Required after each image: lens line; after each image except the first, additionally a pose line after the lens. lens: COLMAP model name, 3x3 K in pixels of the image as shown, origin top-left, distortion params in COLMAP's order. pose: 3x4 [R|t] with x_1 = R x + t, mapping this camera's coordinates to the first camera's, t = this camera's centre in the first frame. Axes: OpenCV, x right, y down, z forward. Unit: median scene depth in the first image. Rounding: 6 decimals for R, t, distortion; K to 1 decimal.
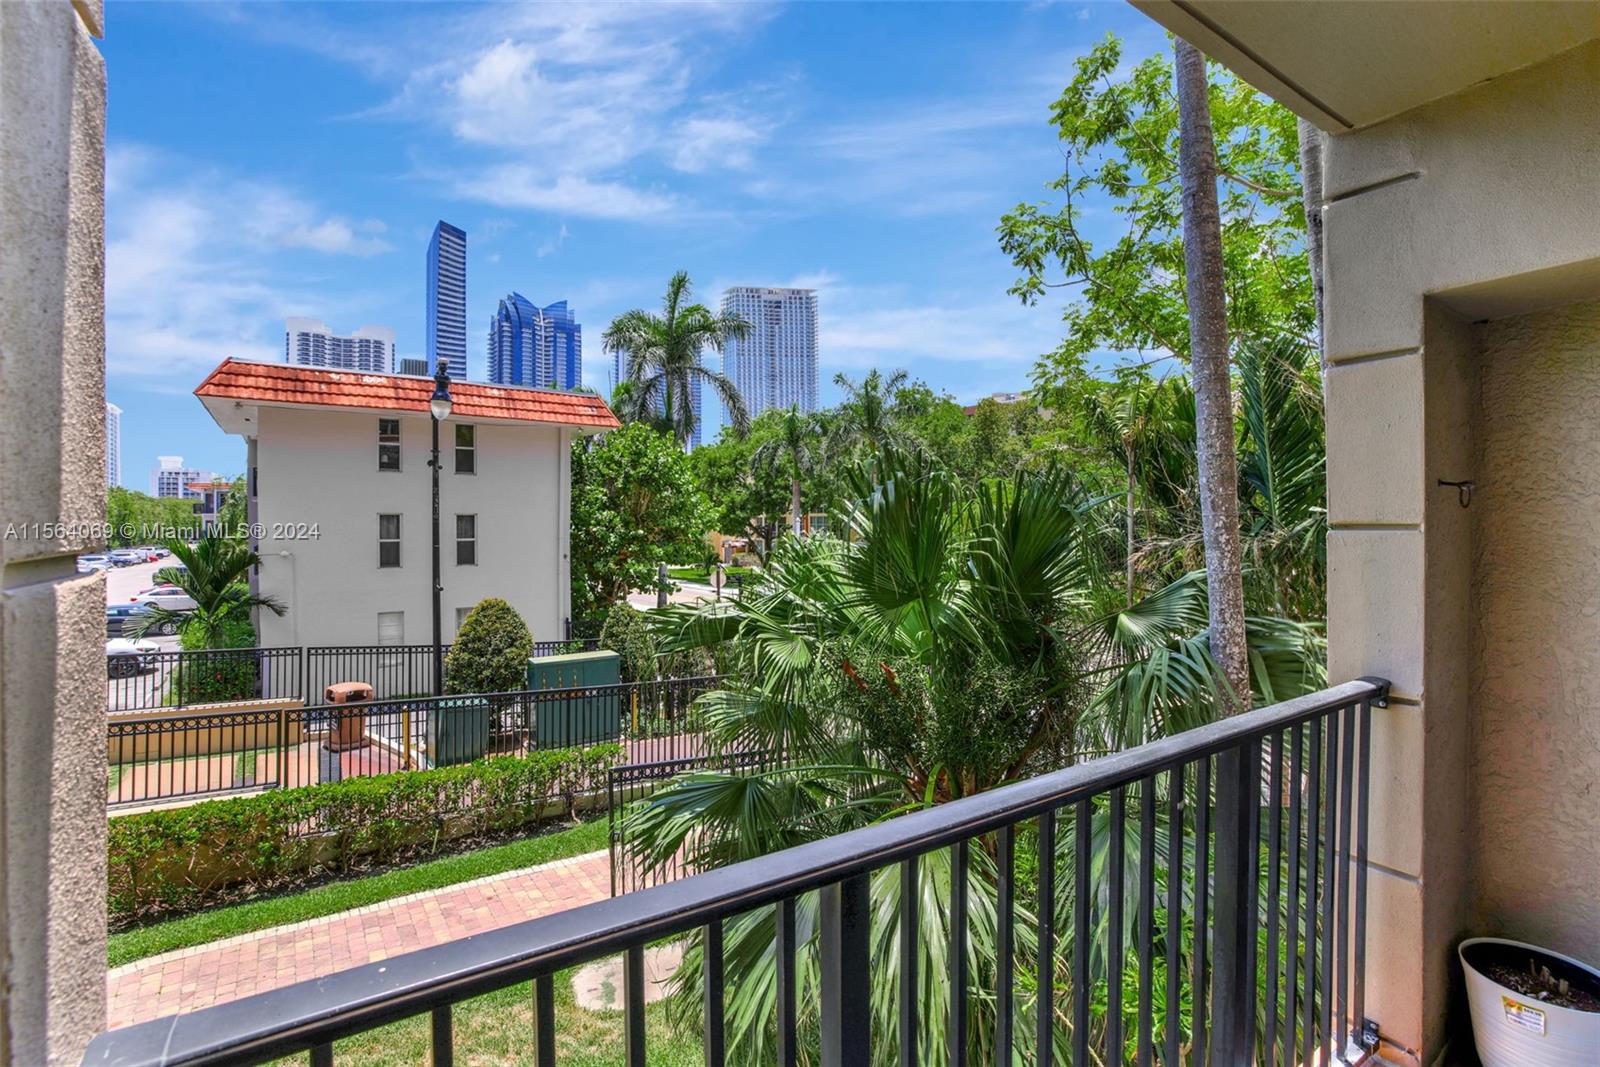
lens RADIAL K [[710.6, 0, 794.6], [0, 710.6, 522.1], [0, 0, 1]] dist [-0.048796, 0.018207]
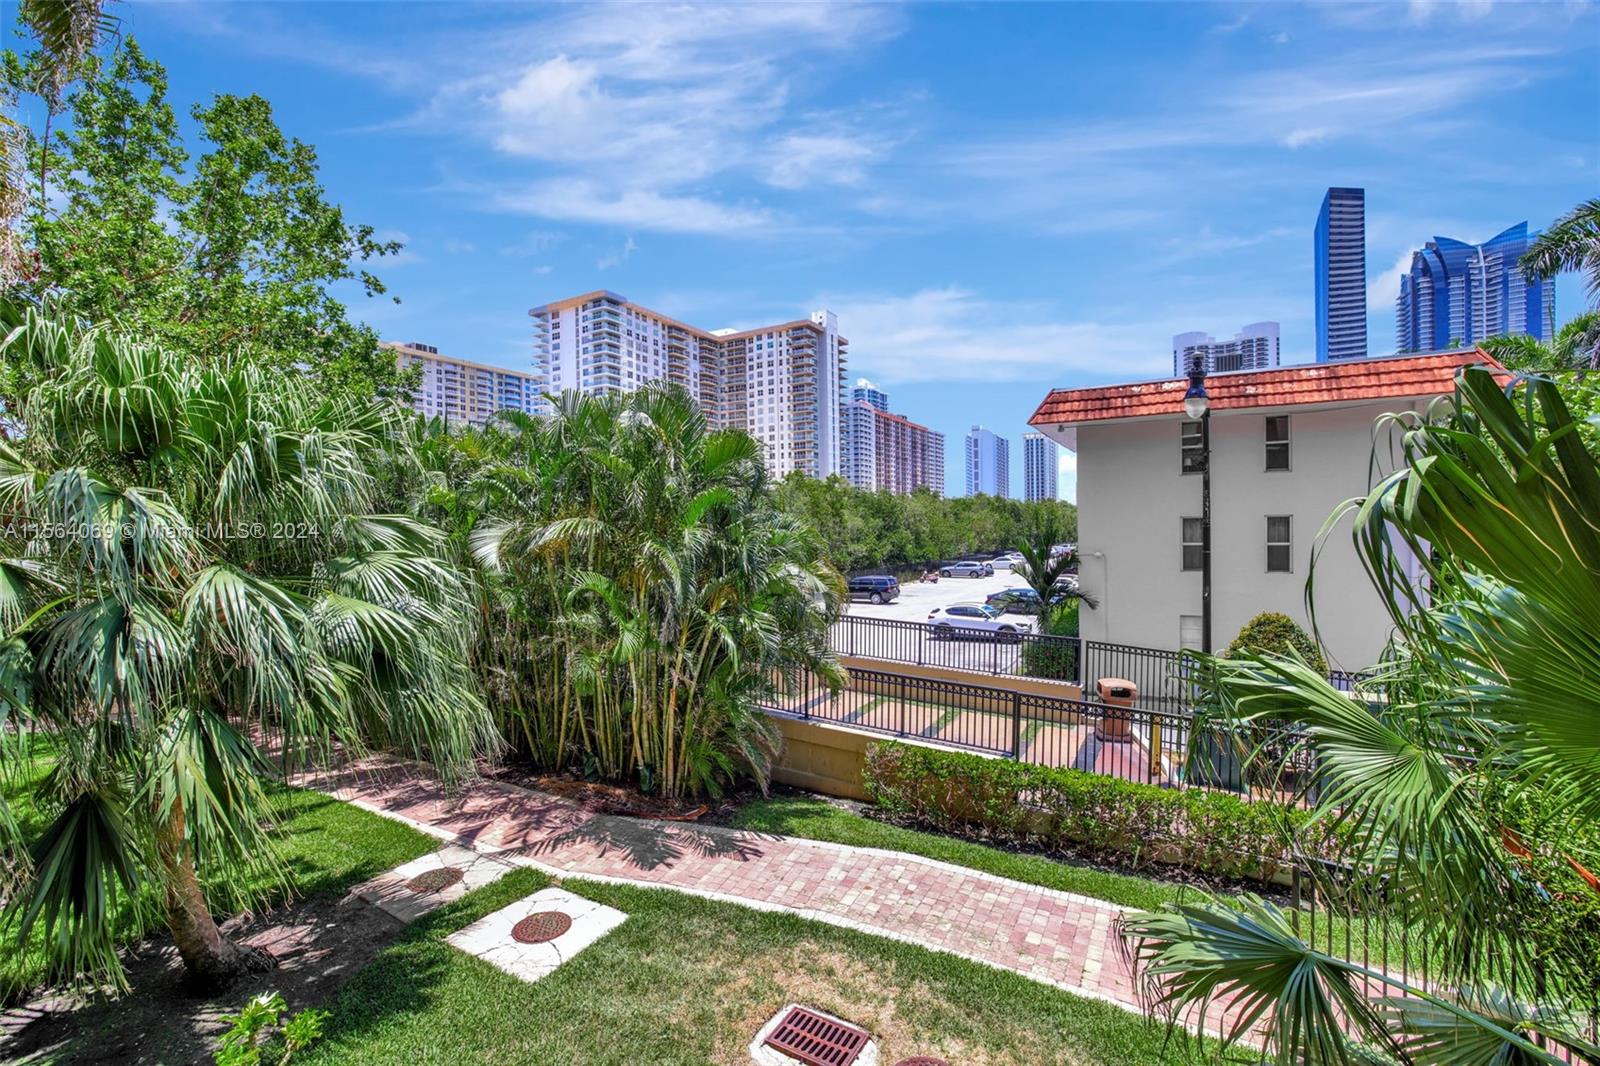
lens RADIAL K [[696.4, 0, 804.2], [0, 696.4, 540.0], [0, 0, 1]] dist [-0.056621, 0.025049]
pose [[0.423303, 0.009907, -0.905934, 0.084960], [0.013436, 0.999762, 0.017211, -0.004331], [0.905888, -0.019458, 0.423069, 0.106684]]
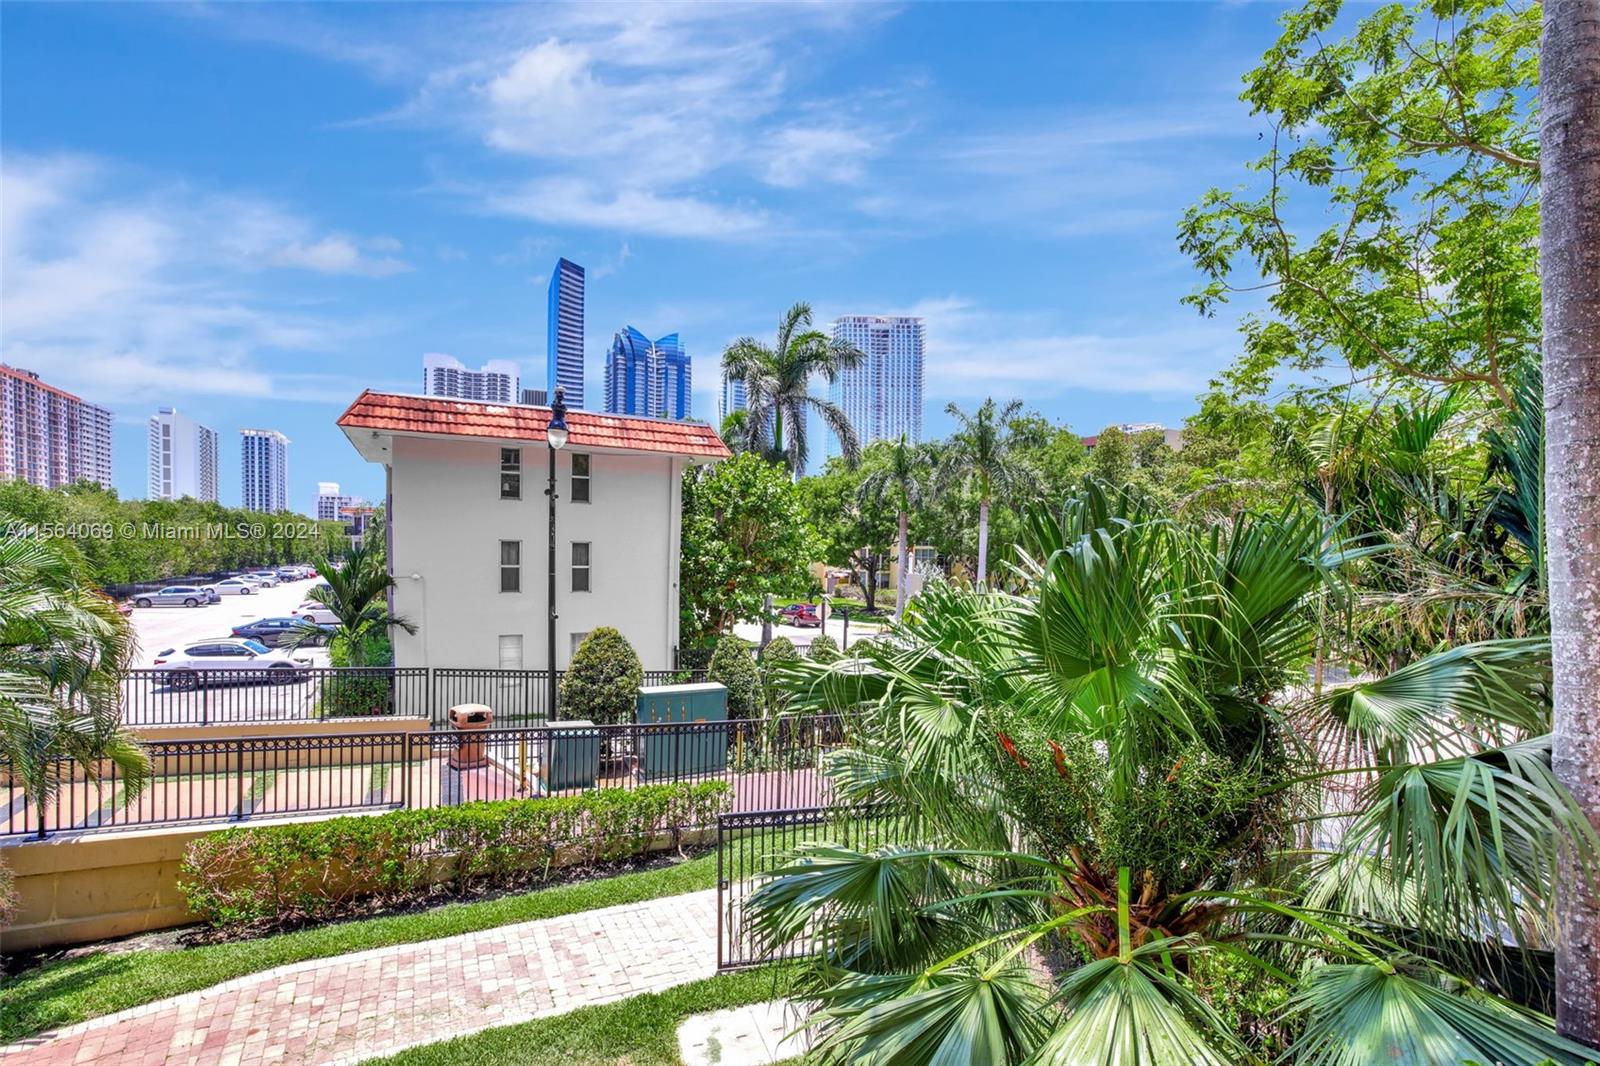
lens RADIAL K [[706.5, 0, 797.4], [0, 706.5, 579.1], [0, 0, 1]] dist [-0.047531, 0.018237]
pose [[0.989985, 0.026422, -0.138677, -0.016289], [-0.021241, 0.999025, 0.038706, -0.004471], [0.139564, -0.035373, 0.989581, 0.039098]]
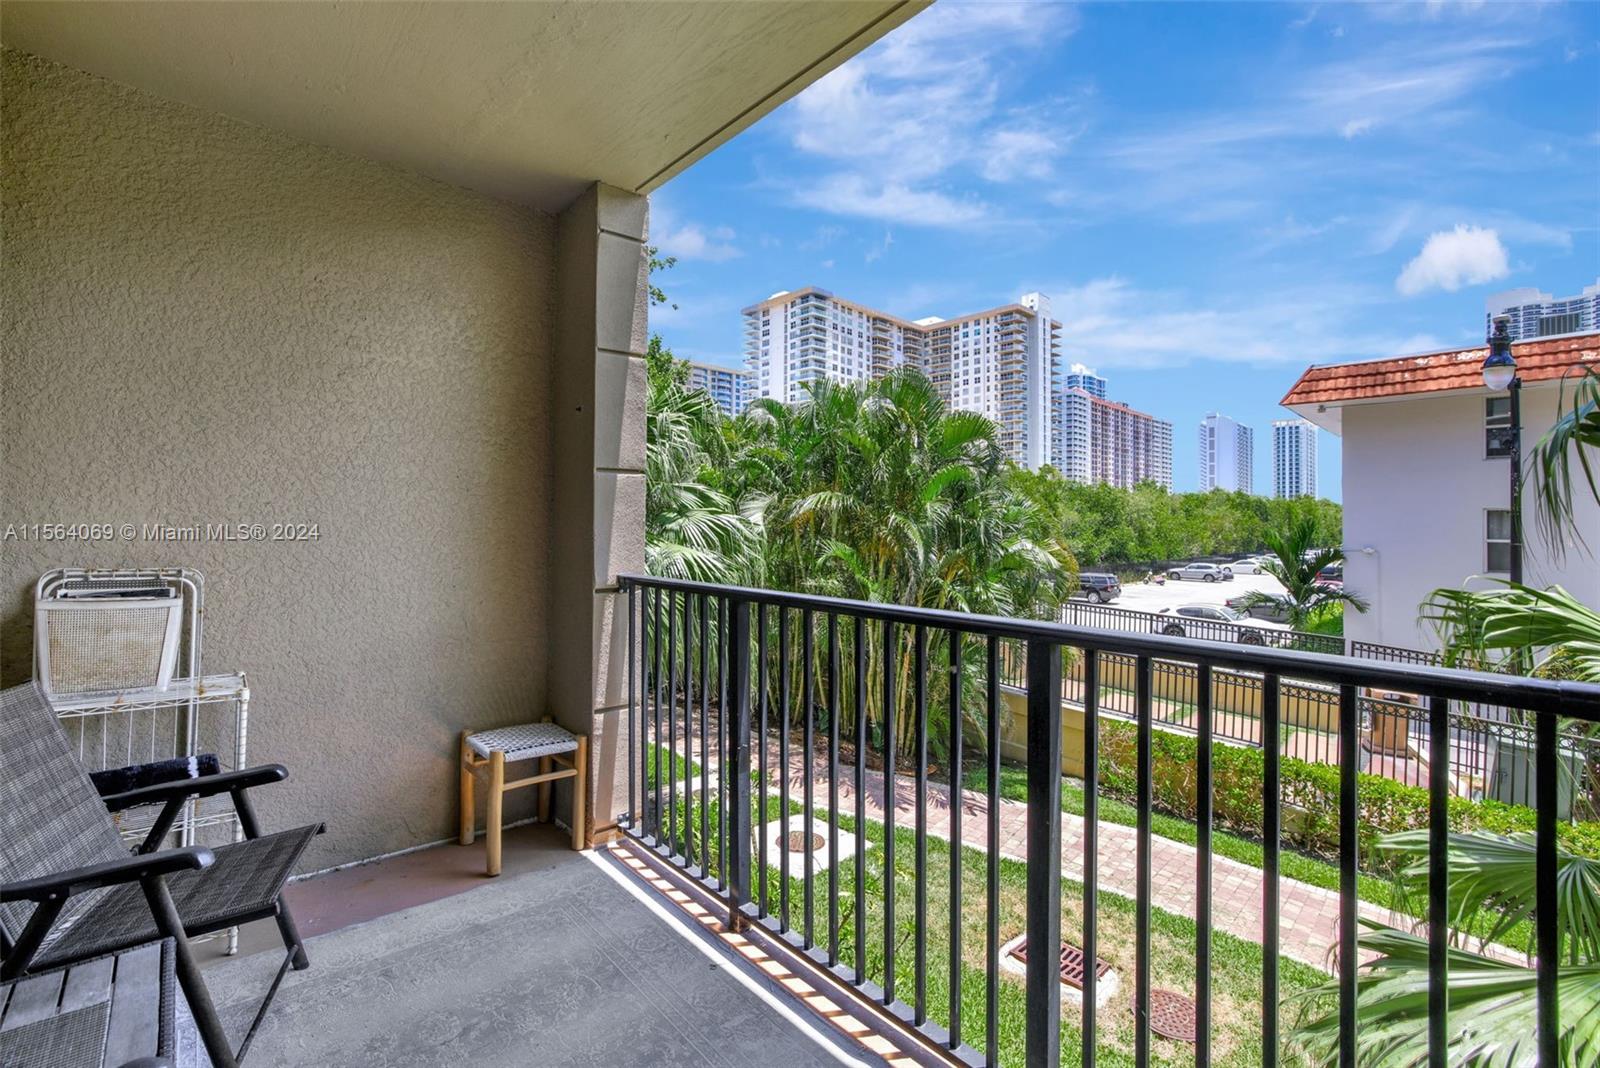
lens RADIAL K [[719.6, 0, 798.7], [0, 719.6, 515.7], [0, 0, 1]] dist [-0.050641, 0.019700]
pose [[0.153492, -0.010212, -0.988097, 0.143121], [-0.008596, 0.999895, -0.011669, 0.015302], [0.988113, 0.010284, 0.153388, 0.048683]]
